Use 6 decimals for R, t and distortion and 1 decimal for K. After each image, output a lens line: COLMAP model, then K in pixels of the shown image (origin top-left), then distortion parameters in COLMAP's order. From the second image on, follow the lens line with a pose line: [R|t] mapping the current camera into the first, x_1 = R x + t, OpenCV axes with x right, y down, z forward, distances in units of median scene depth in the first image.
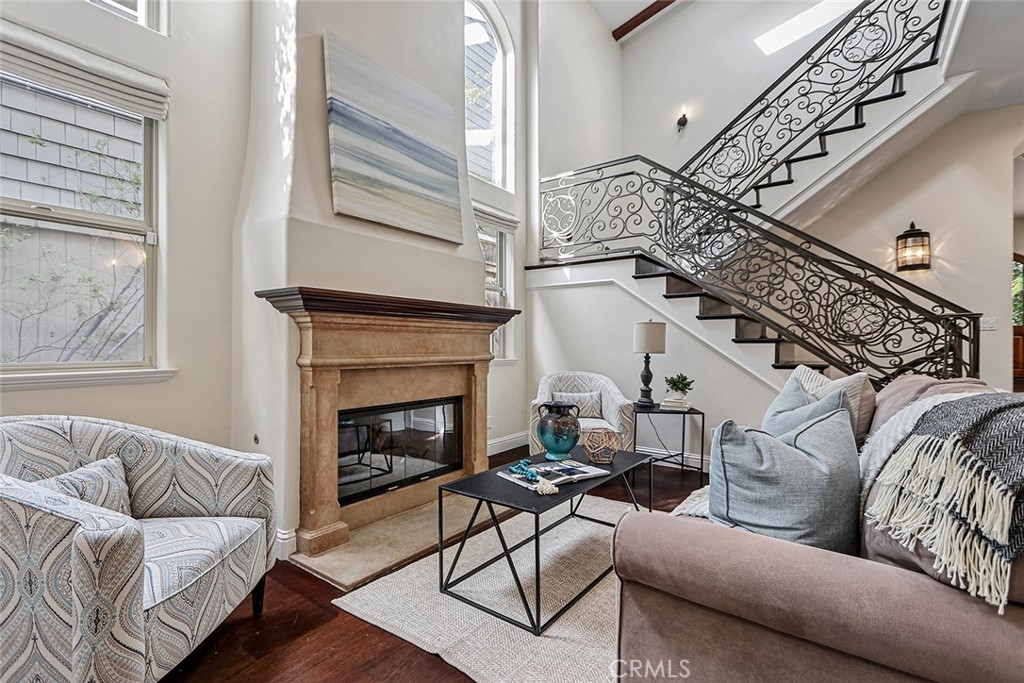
lens RADIAL K [[469.3, 0, 504.0], [0, 469.3, 343.0], [0, 0, 1]] dist [0.000533, -0.000800]
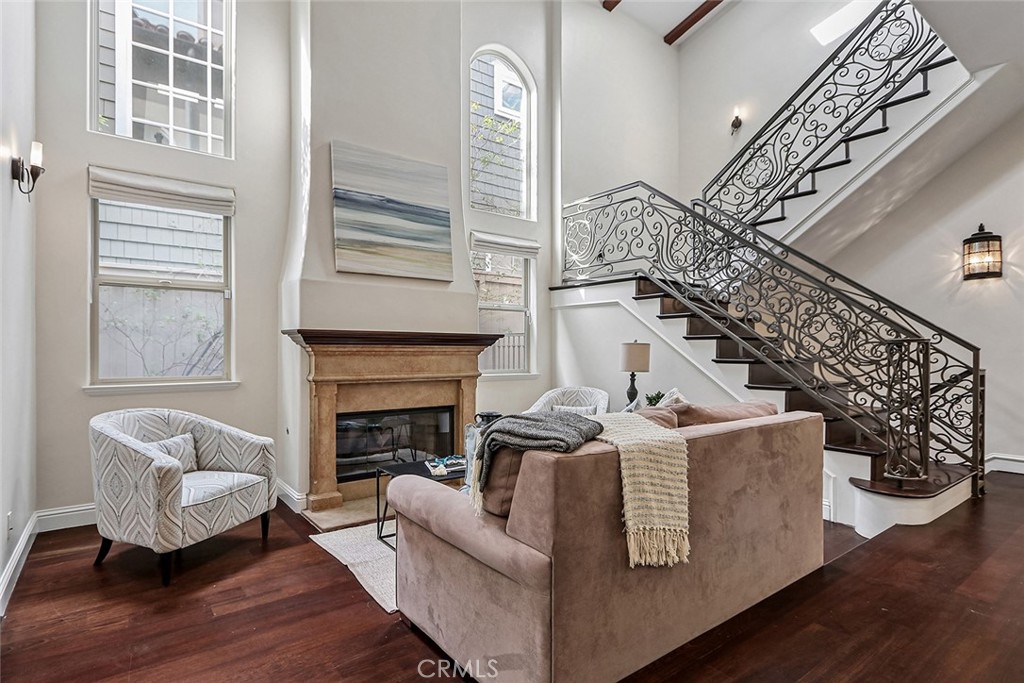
lens RADIAL K [[523.1, 0, 501.5], [0, 523.1, 349.4], [0, 0, 1]] dist [0.001372, -0.000847]
pose [[0.960393, 0.001576, -0.278644, 0.359957], [-0.000708, 0.999995, 0.003217, -0.033460], [0.278647, -0.002892, 0.960389, -0.235427]]
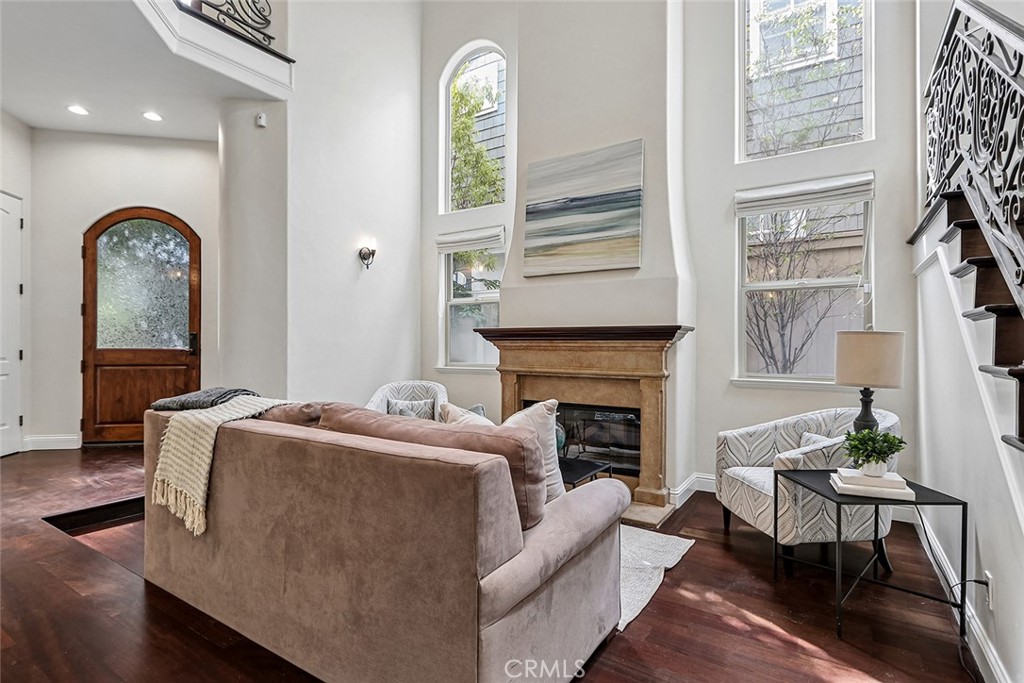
lens RADIAL K [[508.1, 0, 502.0], [0, 508.1, 345.6], [0, 0, 1]] dist [0.000605, -0.000368]
pose [[0.065257, -0.001467, -0.997867, 0.914482], [-0.000473, 0.999999, -0.001501, -0.026132], [0.997868, 0.000570, 0.065257, 0.535736]]
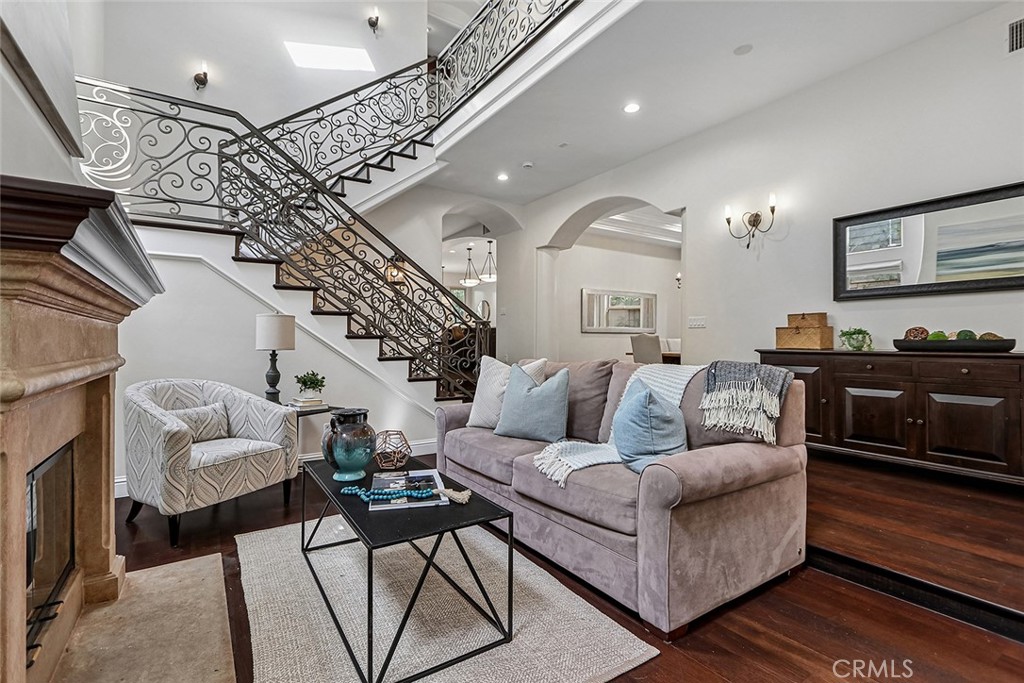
lens RADIAL K [[467.3, 0, 502.6], [0, 467.3, 341.4], [0, 0, 1]] dist [0.001772, -0.000301]
pose [[0.340651, -0.000941, 0.940189, -0.378623], [-0.003682, 0.999990, 0.002335, 0.001804], [-0.940182, -0.004257, 0.340645, 0.311640]]
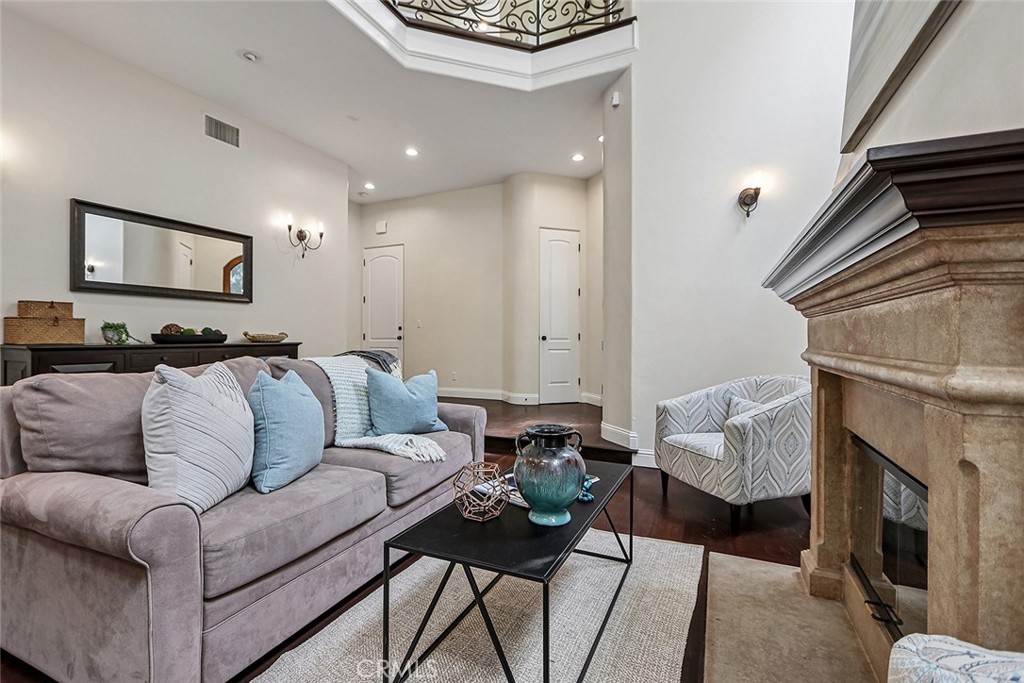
lens RADIAL K [[467.3, 0, 502.6], [0, 467.3, 341.4], [0, 0, 1]] dist [0.001772, -0.000301]
pose [[-0.975588, -0.001912, -0.219599, 0.205738], [-0.002724, 0.999991, 0.003394, 0.008298], [0.219590, 0.003910, -0.975584, 1.053425]]
